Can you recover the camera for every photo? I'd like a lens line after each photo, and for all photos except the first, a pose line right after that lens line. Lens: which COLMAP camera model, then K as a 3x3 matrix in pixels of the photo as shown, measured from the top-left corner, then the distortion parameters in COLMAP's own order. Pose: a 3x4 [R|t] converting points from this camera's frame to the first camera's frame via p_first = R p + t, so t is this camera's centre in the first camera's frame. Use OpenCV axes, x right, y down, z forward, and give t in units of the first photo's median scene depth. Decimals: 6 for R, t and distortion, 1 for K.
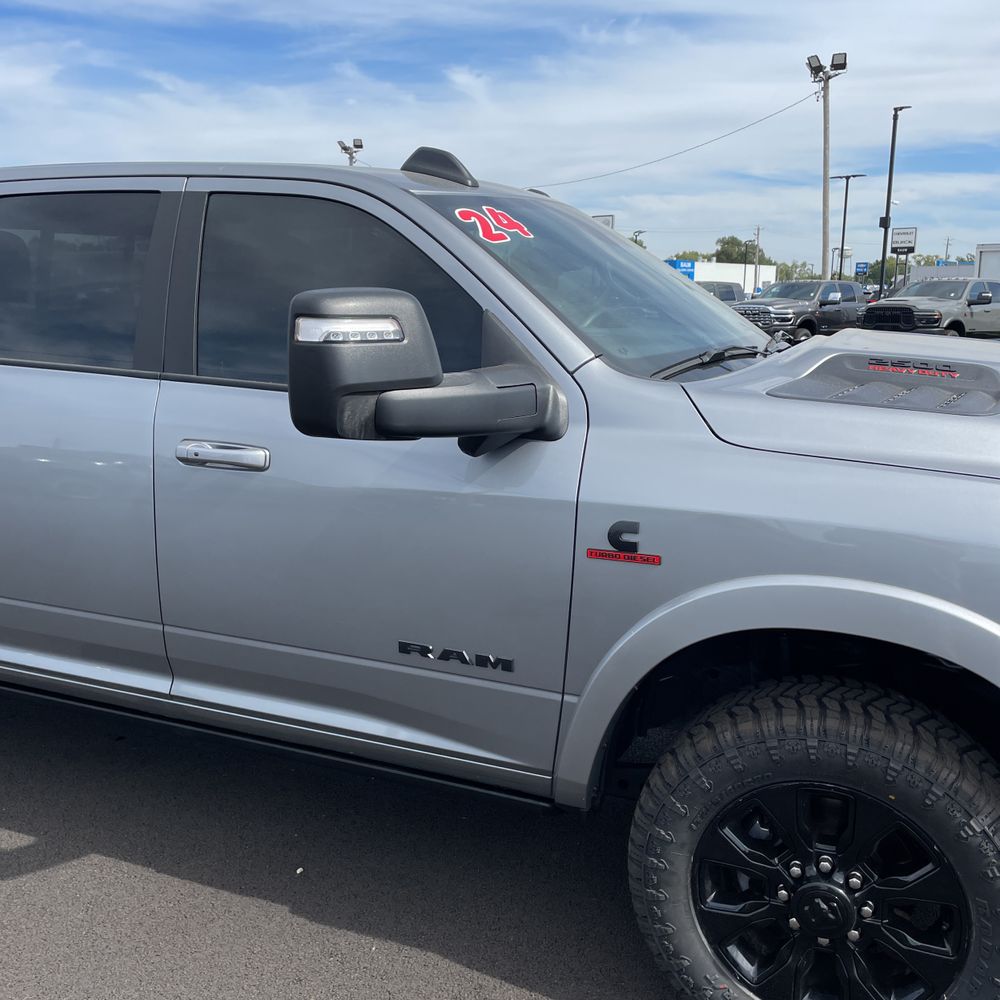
lens RADIAL K [[1026.0, 0, 499.9], [0, 1026.0, 474.1], [0, 0, 1]] dist [0.105791, -0.145911]
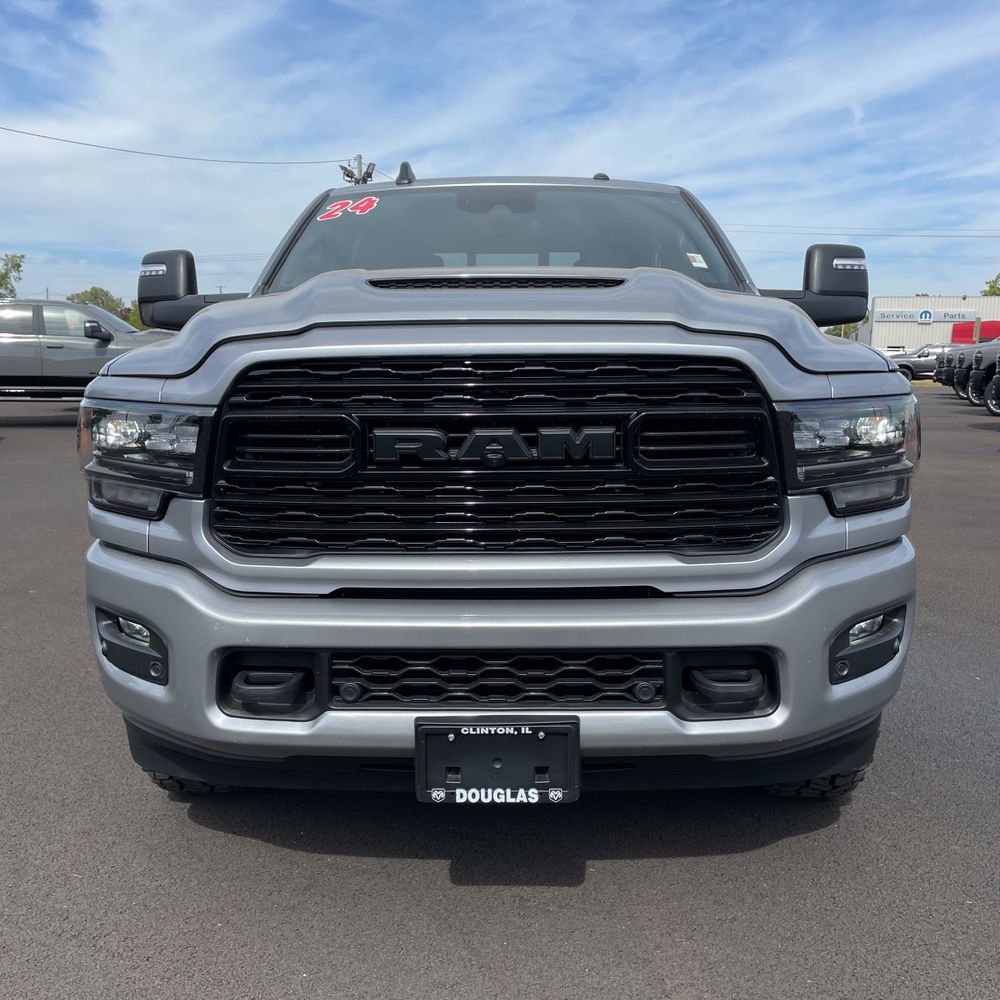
lens RADIAL K [[1016.3, 0, 500.0], [0, 1016.3, 500.0], [0, 0, 1]] dist [0.098634, -0.144613]
pose [[0.360345, 0.130058, -0.923708, 0.137202], [-0.173902, 0.982239, 0.070458, 0.002576], [0.916466, 0.135246, 0.376563, 0.064601]]
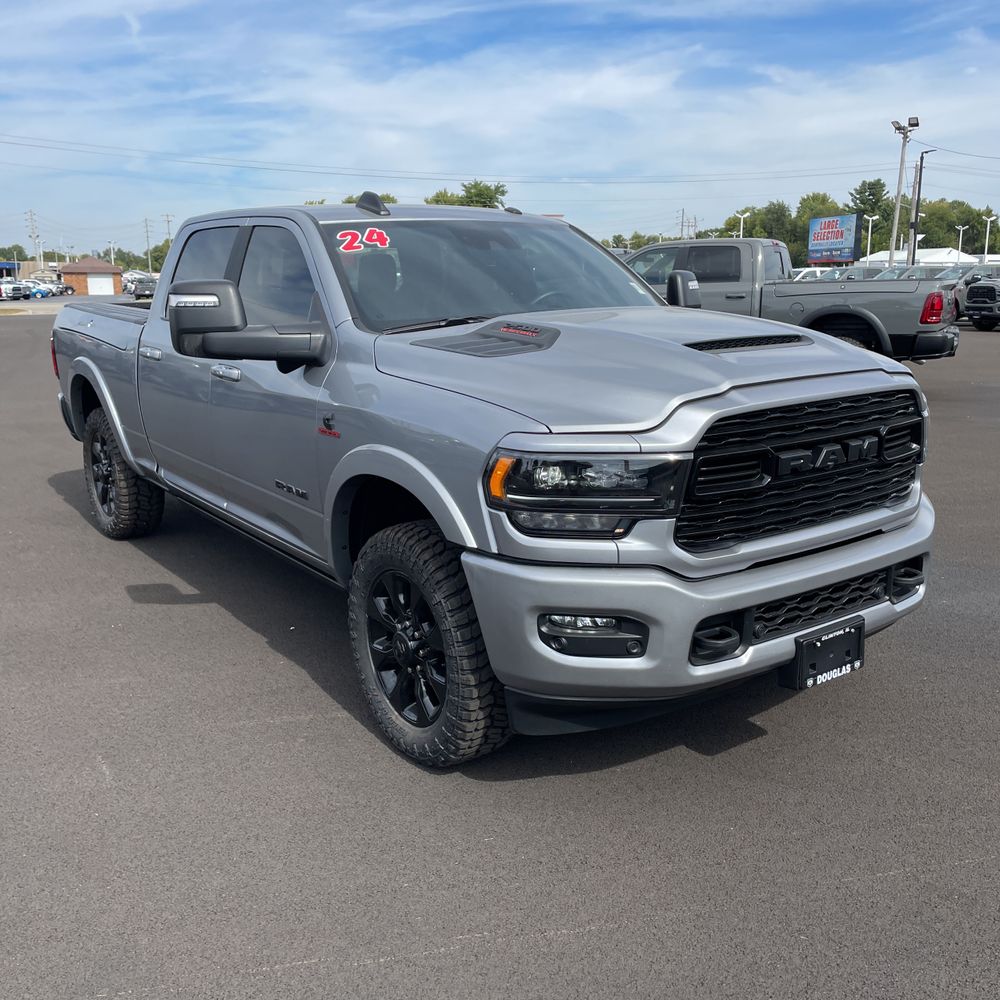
lens RADIAL K [[1026.0, 0, 499.9], [0, 1026.0, 474.1], [0, 0, 1]] dist [0.105791, -0.145911]
pose [[0.847167, 0.089302, -0.523769, 0.099593], [-0.083280, 0.995908, 0.035101, 0.004985], [0.524760, 0.013883, 0.851137, -0.026001]]
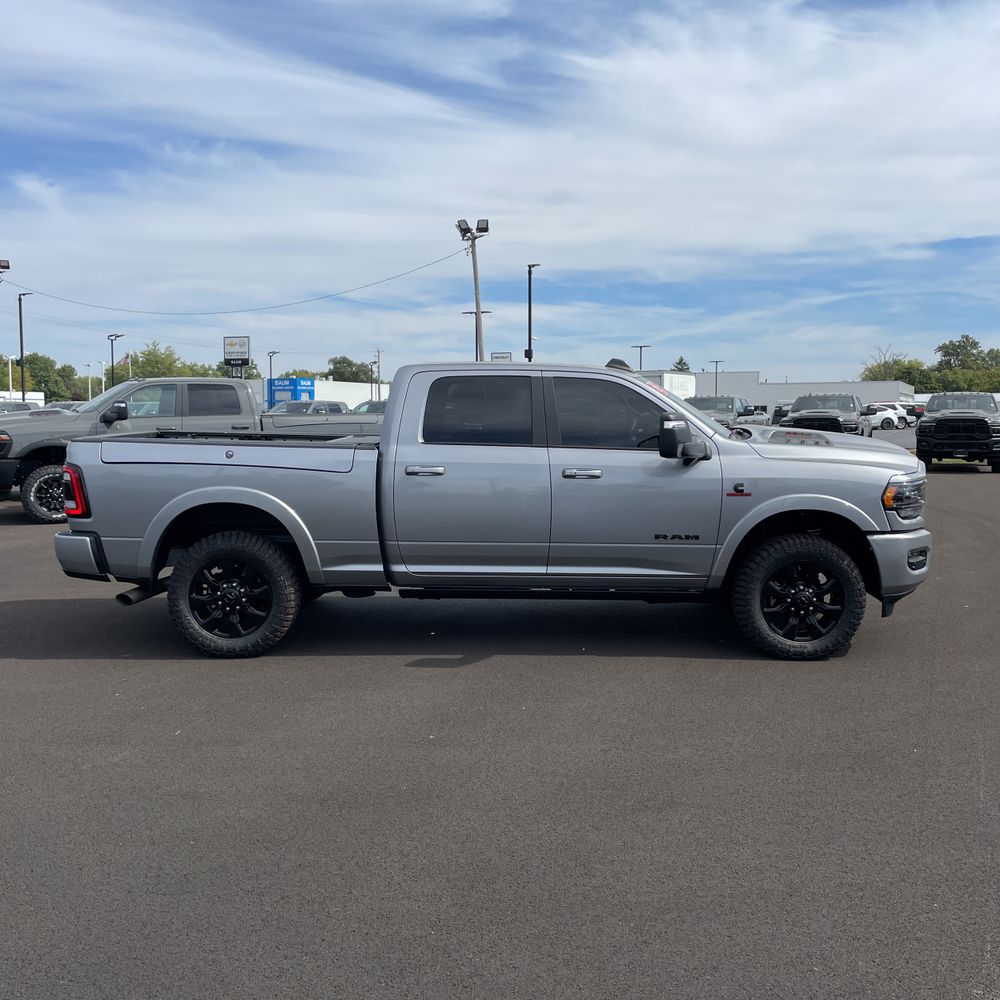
lens RADIAL K [[1047.7, 0, 502.7], [0, 1047.7, 481.6], [0, 0, 1]] dist [0.194043, -0.363002]
pose [[0.925653, -0.039570, 0.376299, -0.135886], [0.078914, 0.992836, -0.089717, 0.021110], [-0.370053, 0.112742, 0.922144, -0.132255]]
